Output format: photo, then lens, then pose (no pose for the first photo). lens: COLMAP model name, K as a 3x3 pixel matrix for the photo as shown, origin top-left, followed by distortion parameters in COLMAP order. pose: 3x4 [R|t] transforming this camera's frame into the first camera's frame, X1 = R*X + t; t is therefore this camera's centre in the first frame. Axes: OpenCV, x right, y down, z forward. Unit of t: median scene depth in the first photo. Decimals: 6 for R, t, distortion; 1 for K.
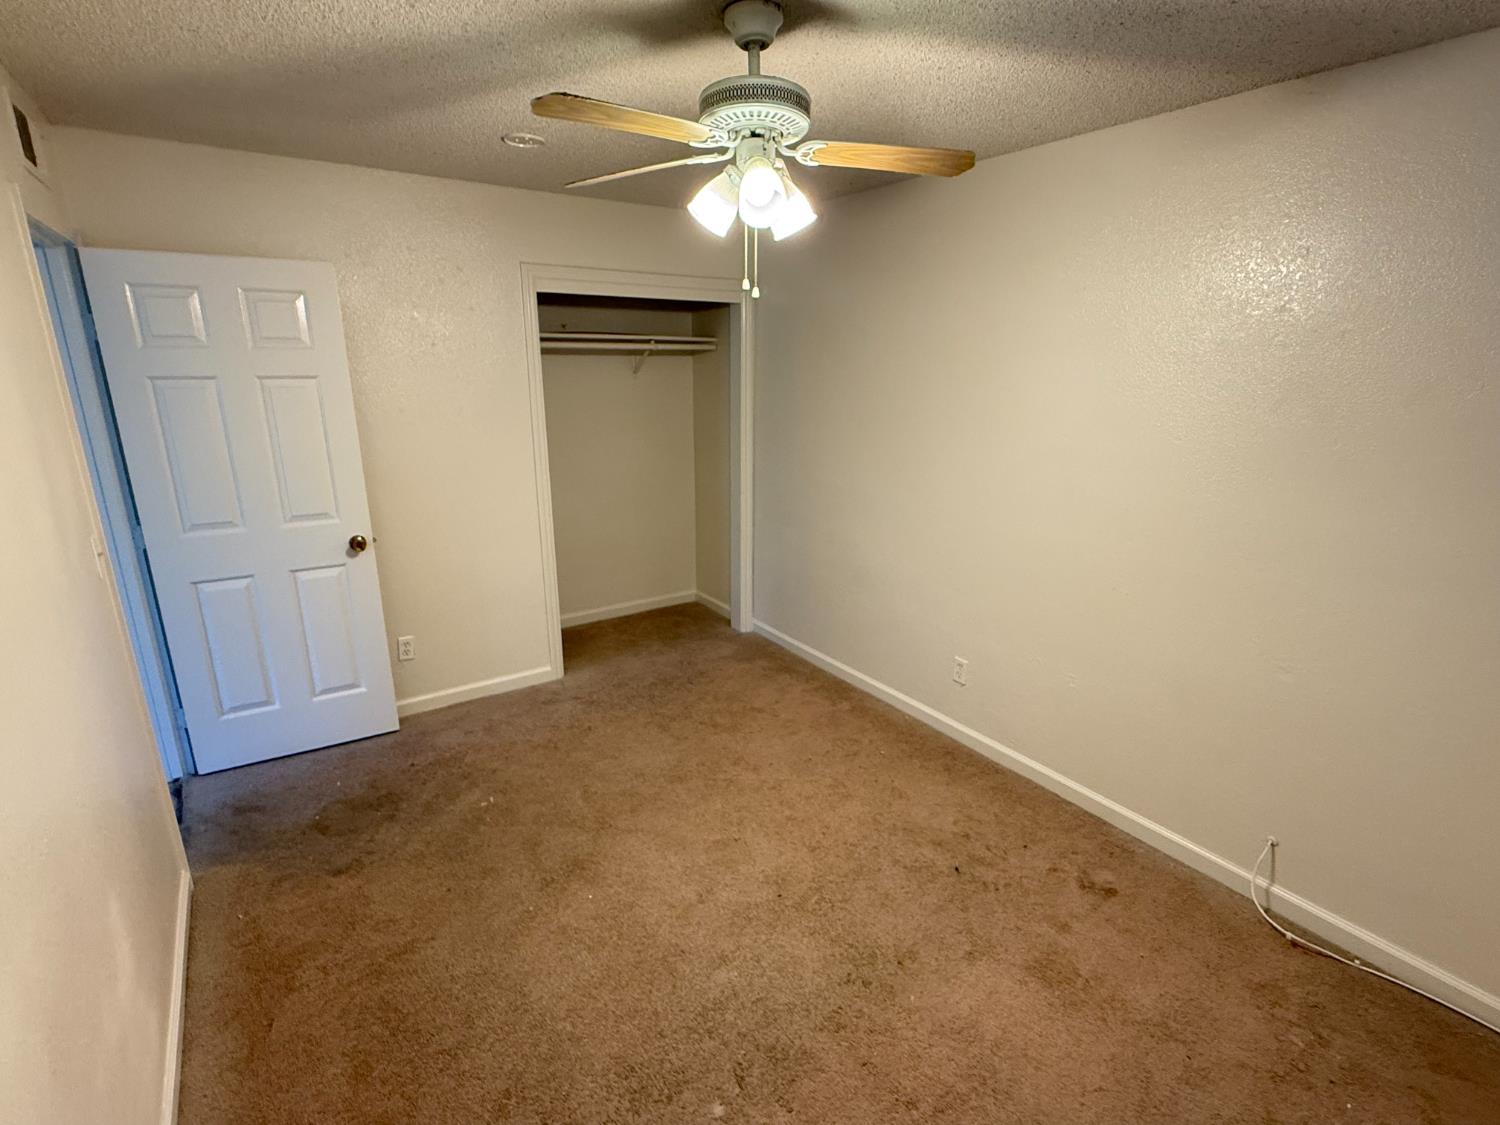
lens RADIAL K [[724.5, 0, 744.6], [0, 724.5, 562.5], [0, 0, 1]] dist [-0.003745, -0.000343]
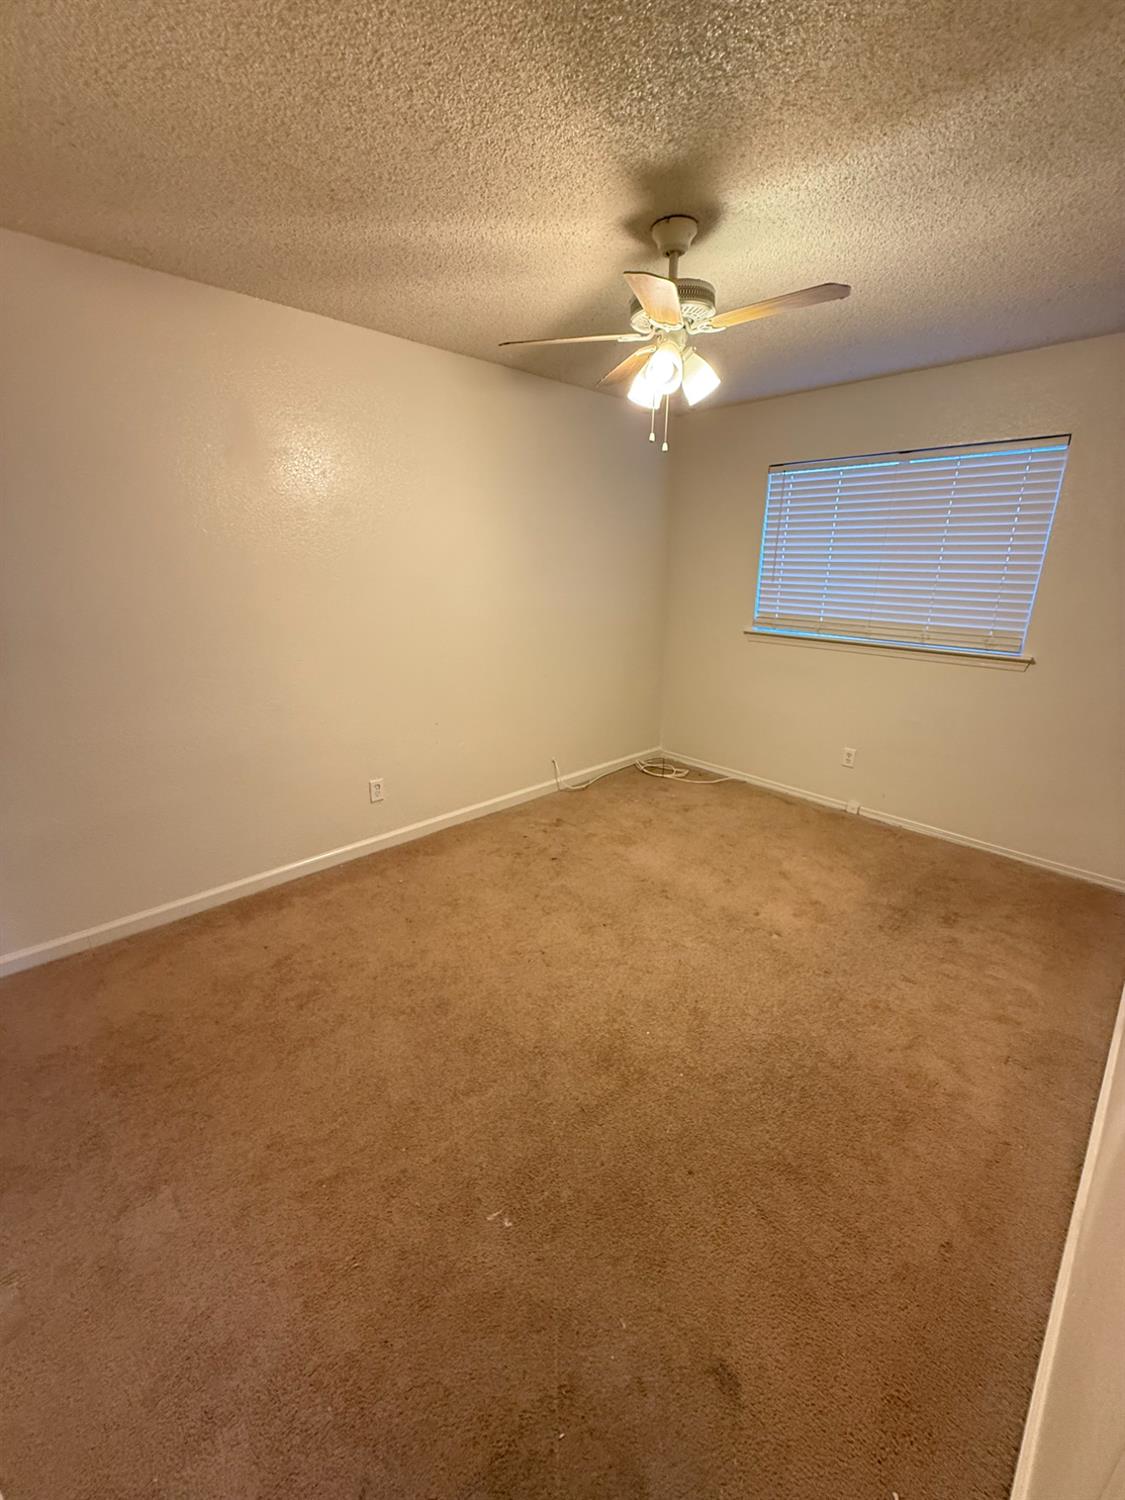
lens RADIAL K [[598.0, 0, 556.0], [0, 598.0, 749.0], [0, 0, 1]] dist [0.000058, 0.000303]
pose [[-0.153529, -0.306165, 0.939517, -0.741070], [0.264048, 0.903504, 0.337578, -0.188533], [-0.952212, 0.299905, -0.057872, 0.903966]]
